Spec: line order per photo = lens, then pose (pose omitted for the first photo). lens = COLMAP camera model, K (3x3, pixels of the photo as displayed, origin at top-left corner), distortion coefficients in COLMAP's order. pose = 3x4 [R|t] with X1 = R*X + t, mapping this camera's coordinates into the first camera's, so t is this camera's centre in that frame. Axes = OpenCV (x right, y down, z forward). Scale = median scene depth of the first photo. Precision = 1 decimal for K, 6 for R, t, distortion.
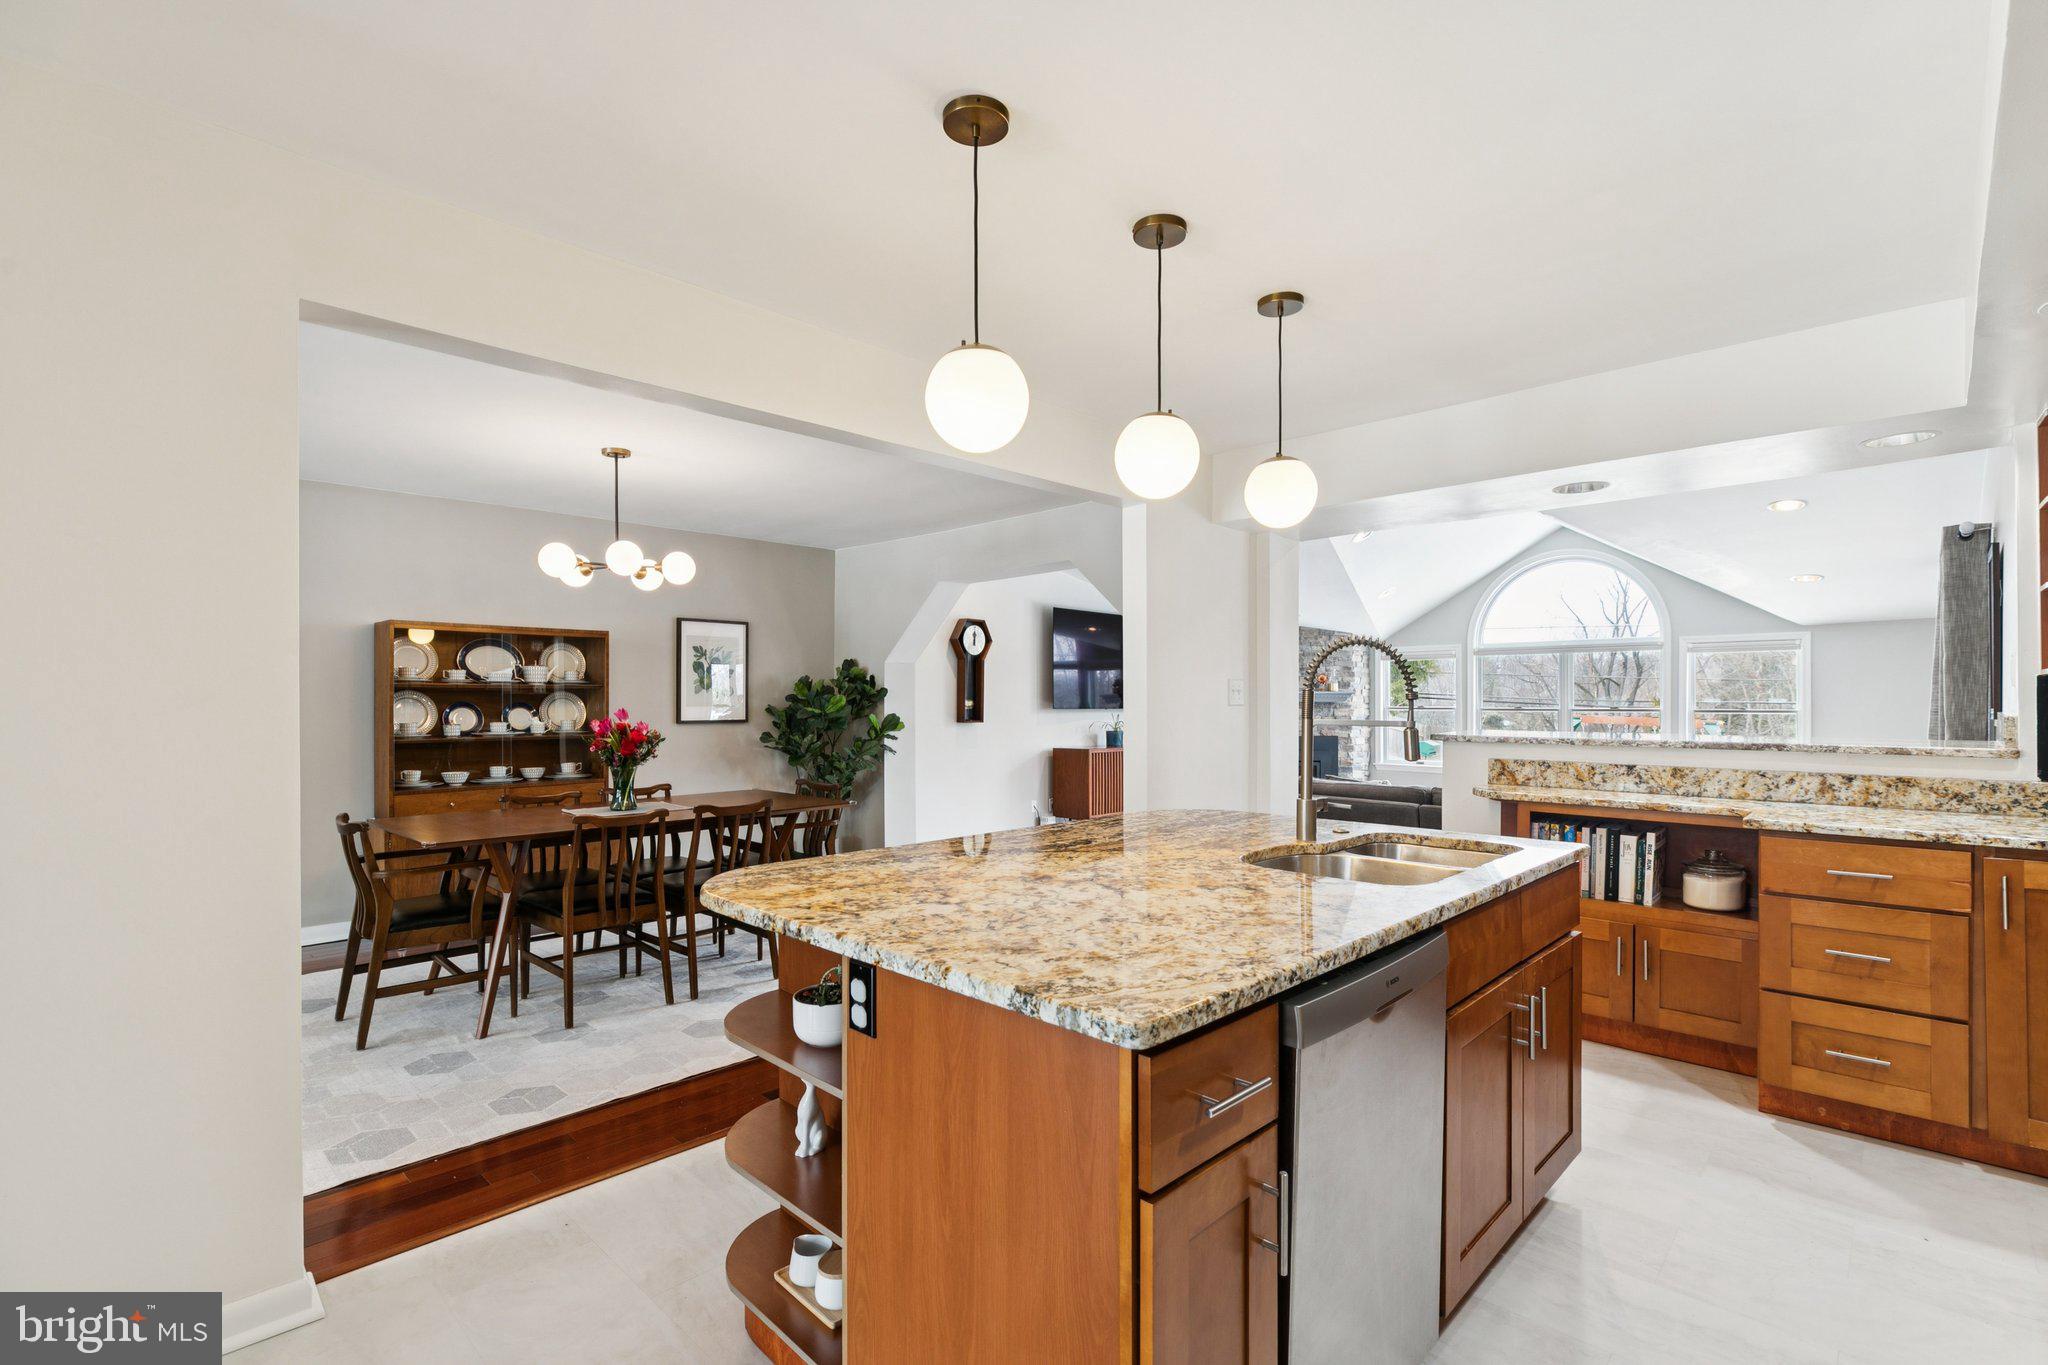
lens RADIAL K [[927.3, 0, 1026.2], [0, 927.3, 702.5], [0, 0, 1]] dist [0.001012, -0.000309]
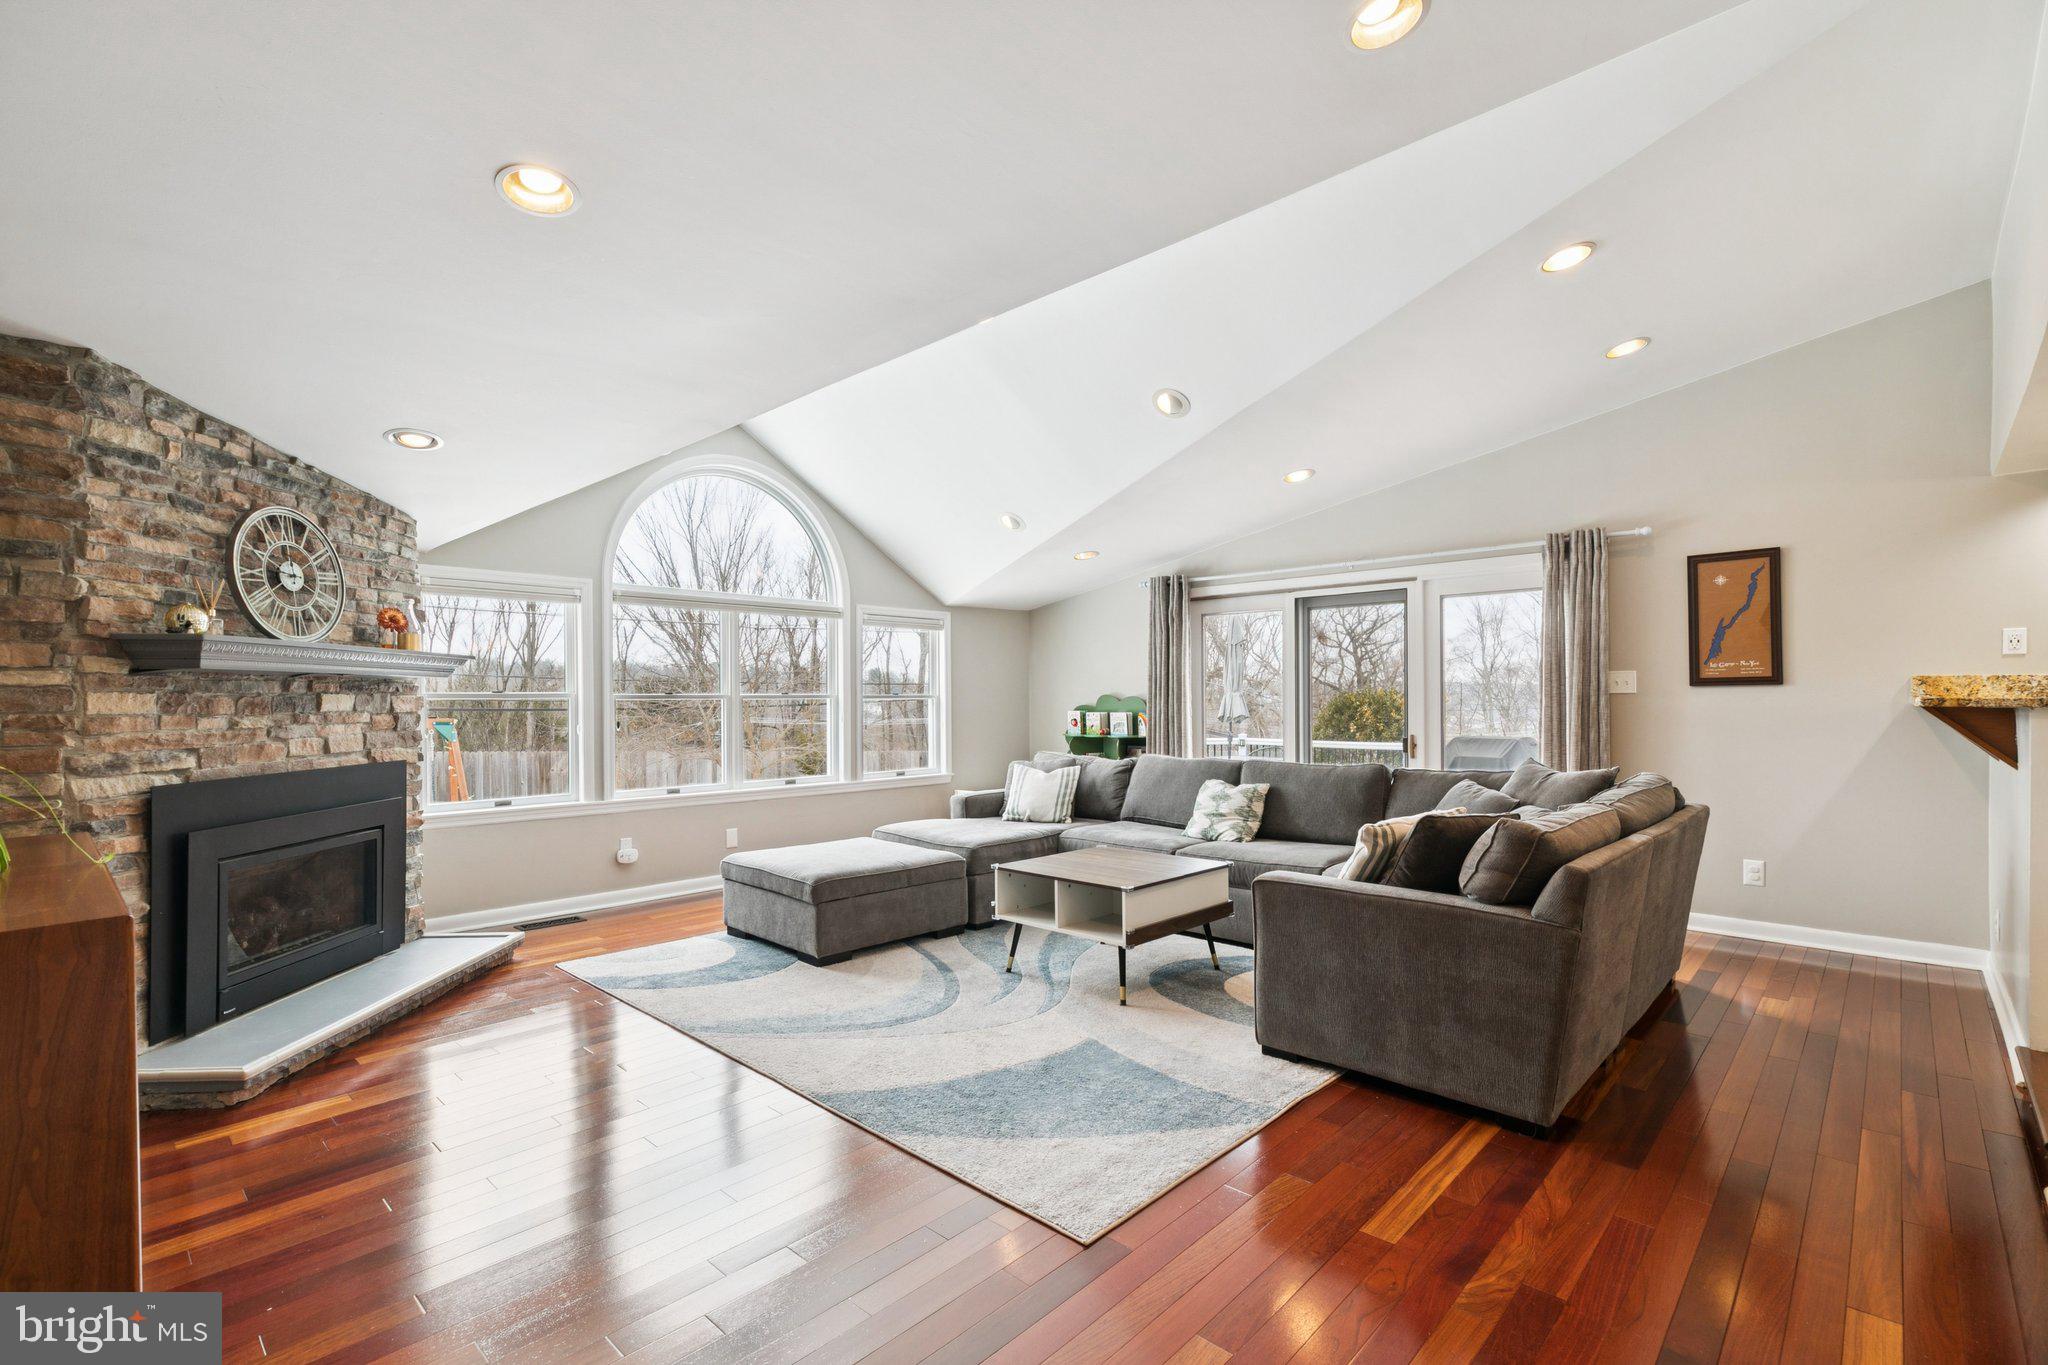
lens RADIAL K [[927.3, 0, 1014.0], [0, 927.3, 698.2], [0, 0, 1]] dist [0.001012, -0.000309]
pose [[-0.007591, 0.003589, 0.999965, -0.223953], [0.007524, 0.999965, -0.003532, 0.031573], [-0.999943, 0.007497, -0.007618, 1.957564]]
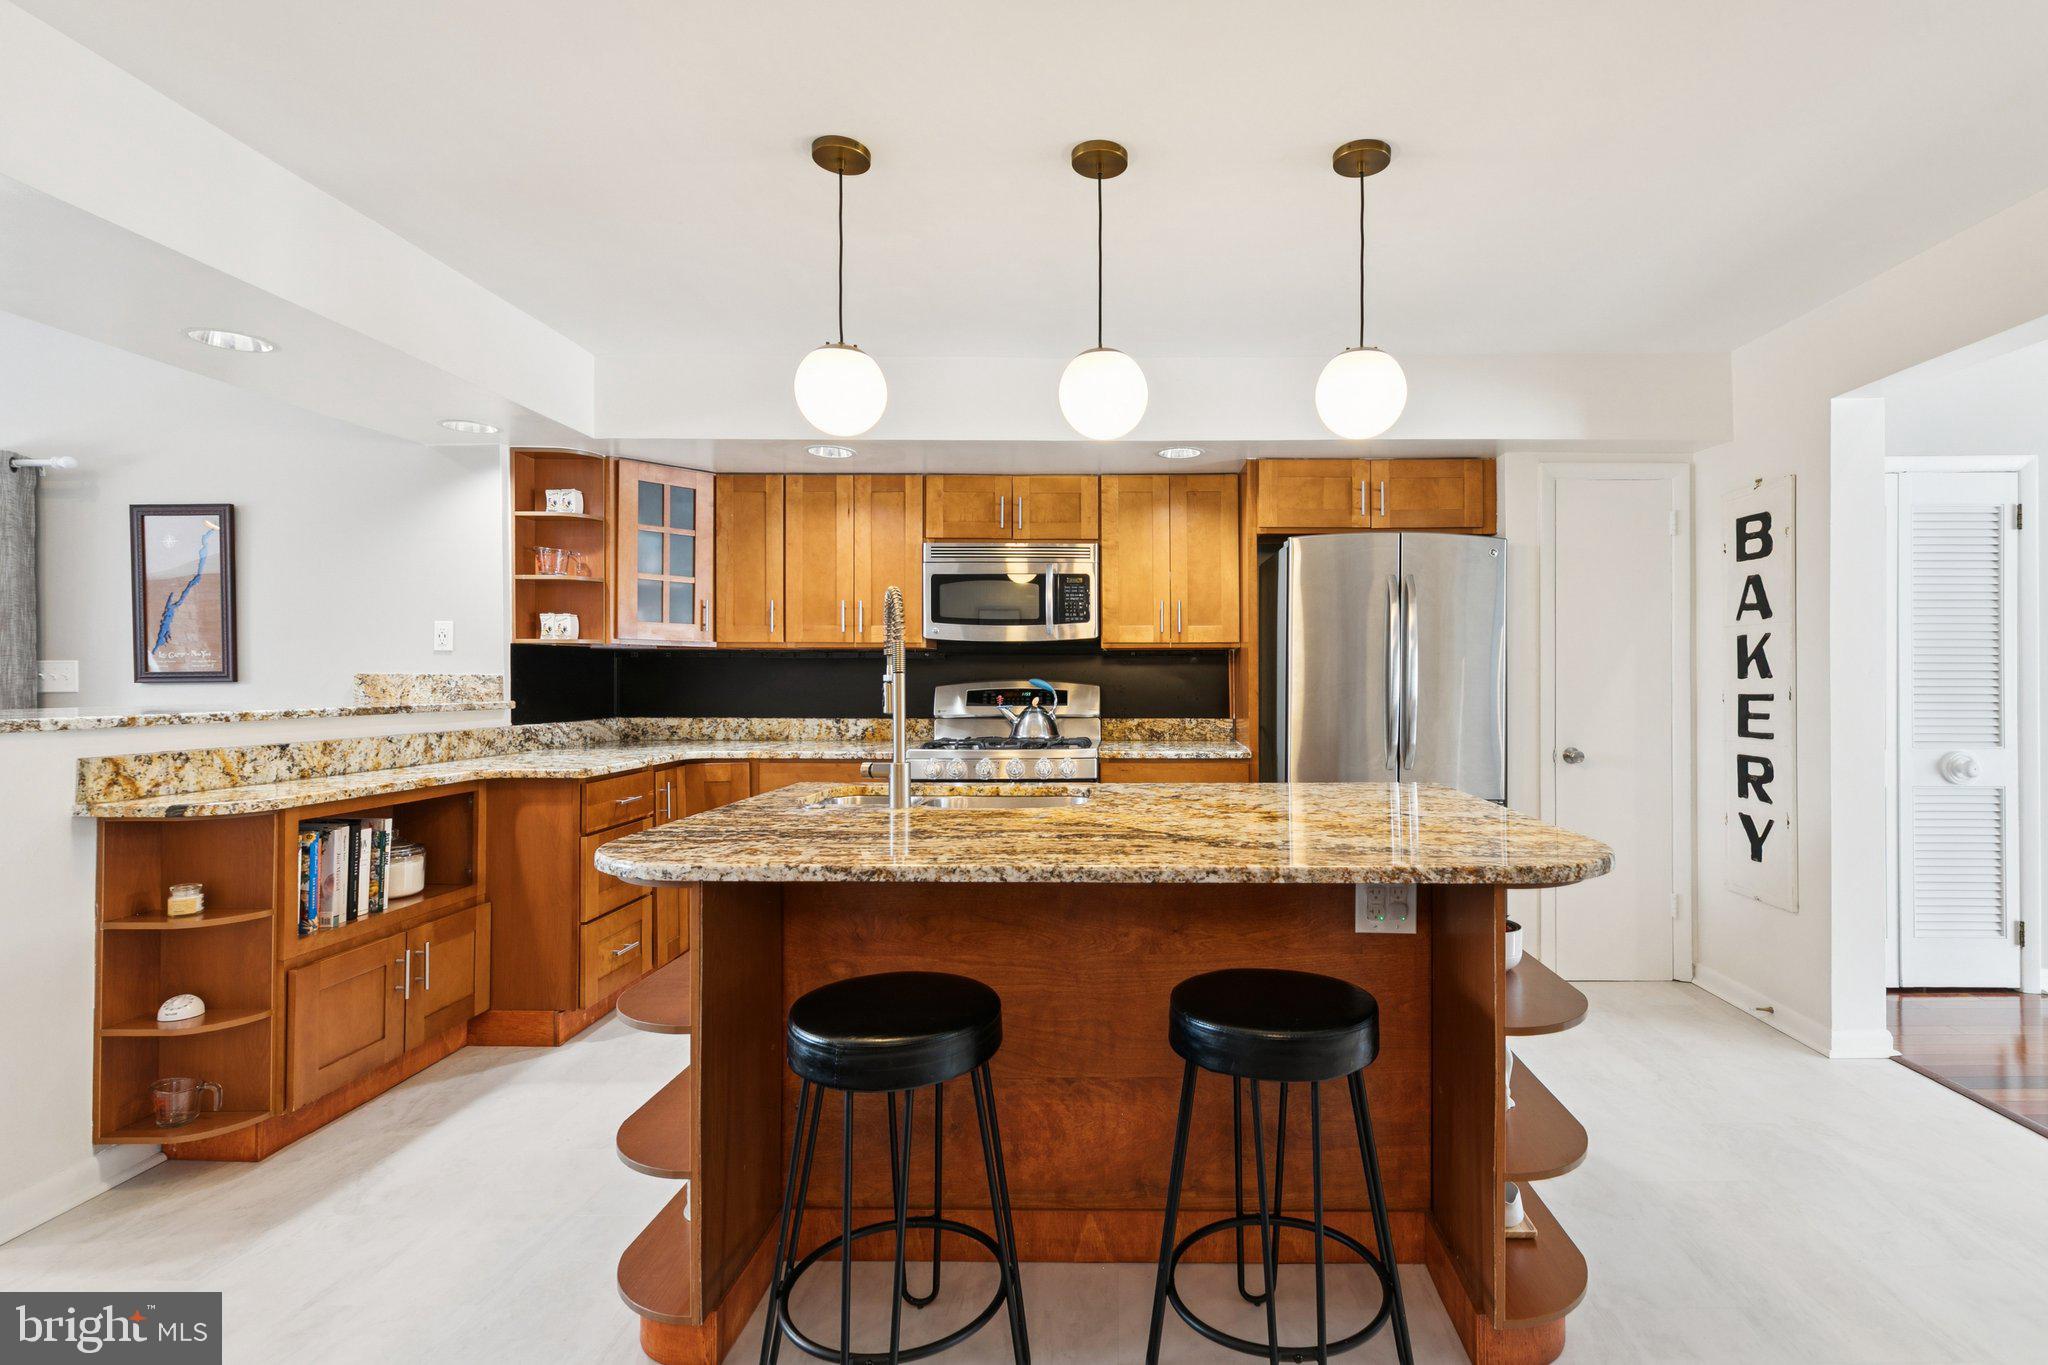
lens RADIAL K [[927.3, 0, 1104.3], [0, 927.3, 683.2], [0, 0, 1]] dist [0.001012, -0.000309]
pose [[-0.704144, -0.000833, 0.710057, -0.300963], [0.003338, 0.999984, 0.004483, 0.016792], [-0.710050, 0.005527, -0.704130, 0.976983]]
